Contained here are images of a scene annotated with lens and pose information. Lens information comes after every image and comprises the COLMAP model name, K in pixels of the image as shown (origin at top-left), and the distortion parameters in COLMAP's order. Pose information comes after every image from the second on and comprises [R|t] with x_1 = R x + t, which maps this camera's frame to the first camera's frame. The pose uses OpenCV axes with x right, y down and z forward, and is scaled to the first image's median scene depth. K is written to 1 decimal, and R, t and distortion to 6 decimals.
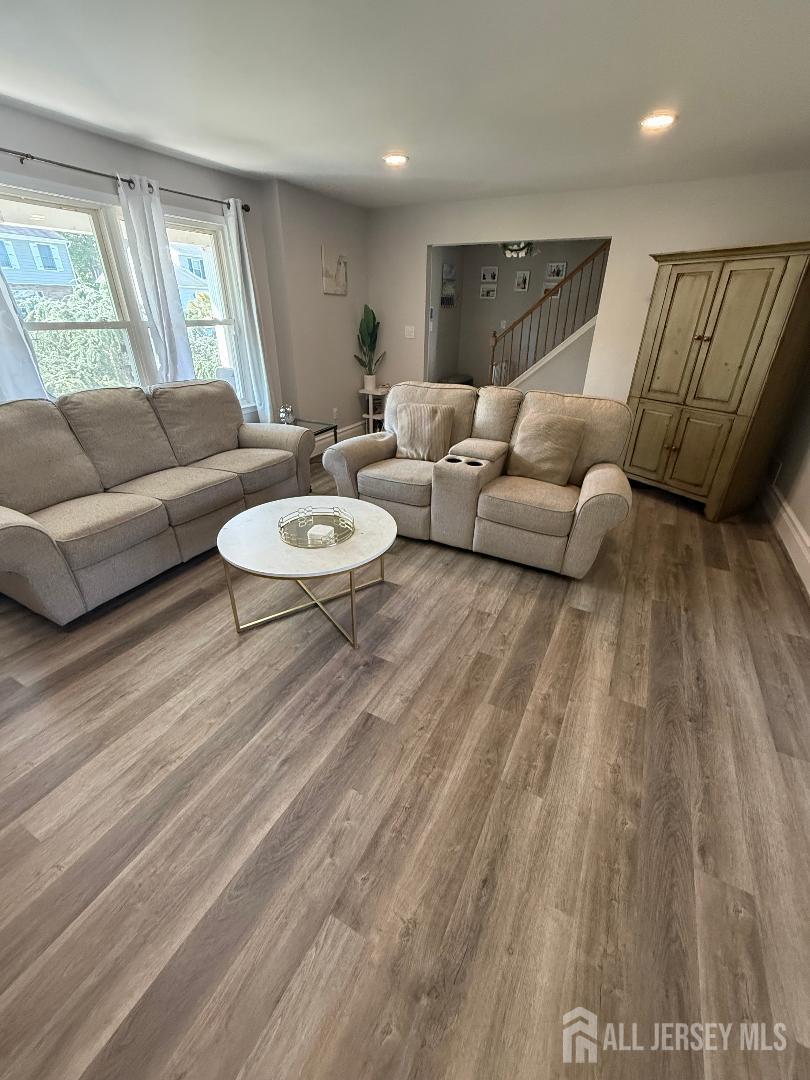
lens RADIAL K [[429.2, 0, 408.6], [0, 429.2, 537.6], [0, 0, 1]] dist [-0.000402, -0.000080]
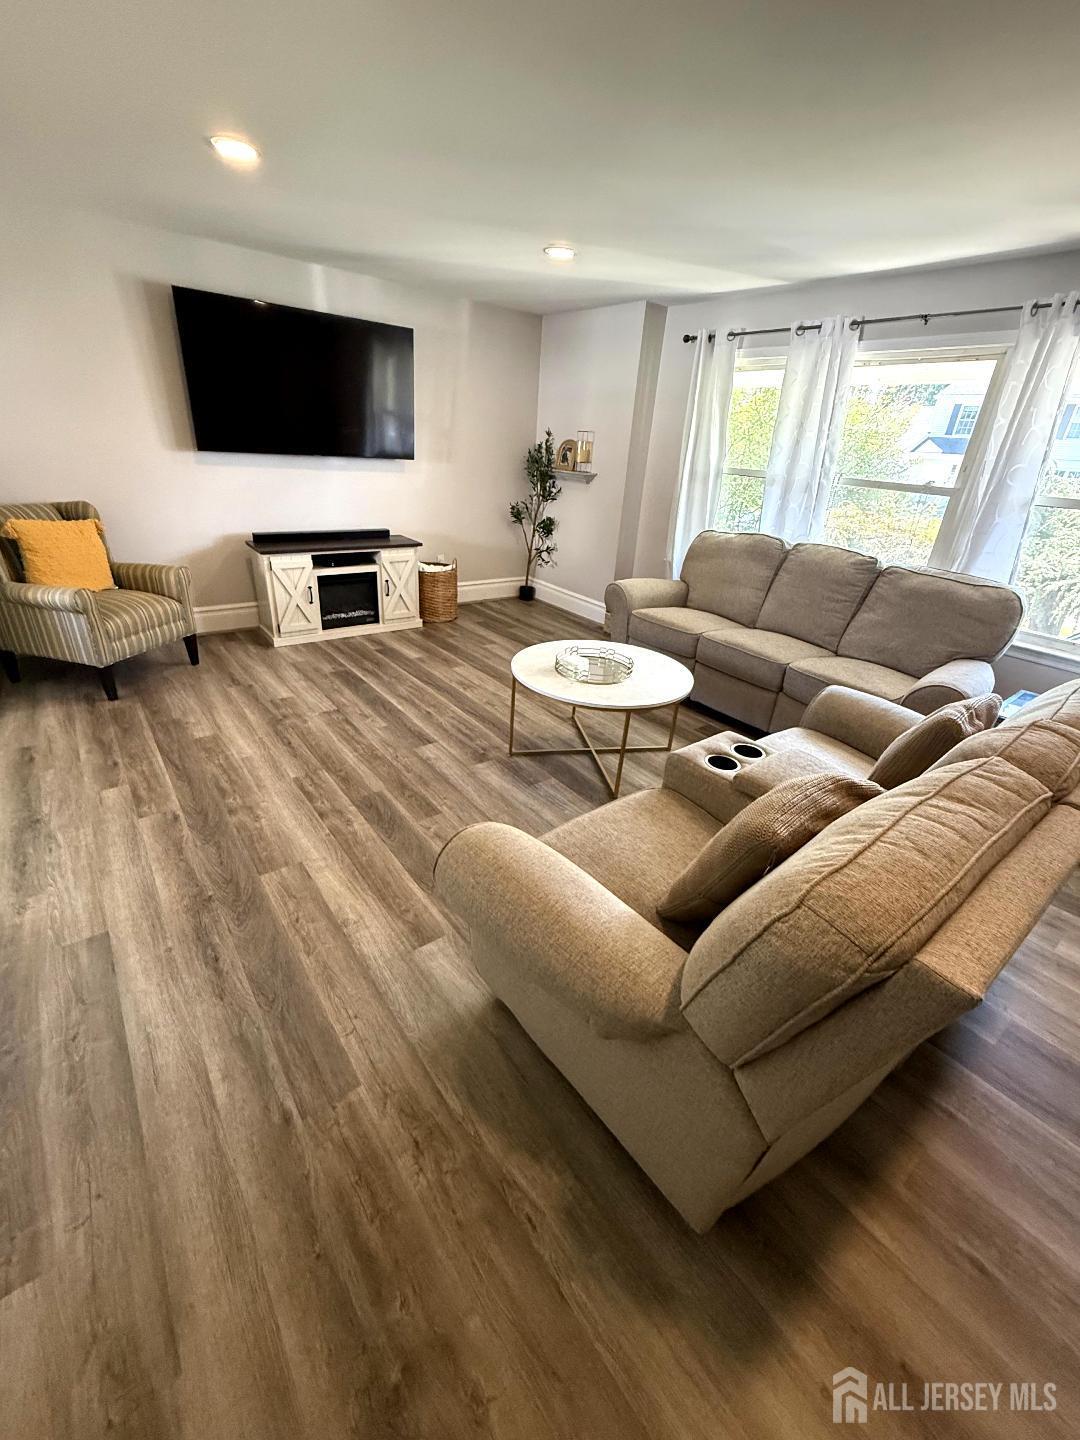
lens RADIAL K [[572.2, 0, 550.3], [0, 572.2, 719.1], [0, 0, 1]] dist [-0.000402, -0.000080]
pose [[-0.383451, 0.373605, -0.844621, 1.110983], [-0.490777, 0.692289, 0.529031, -0.669316], [0.782371, 0.617378, -0.082102, 1.276737]]
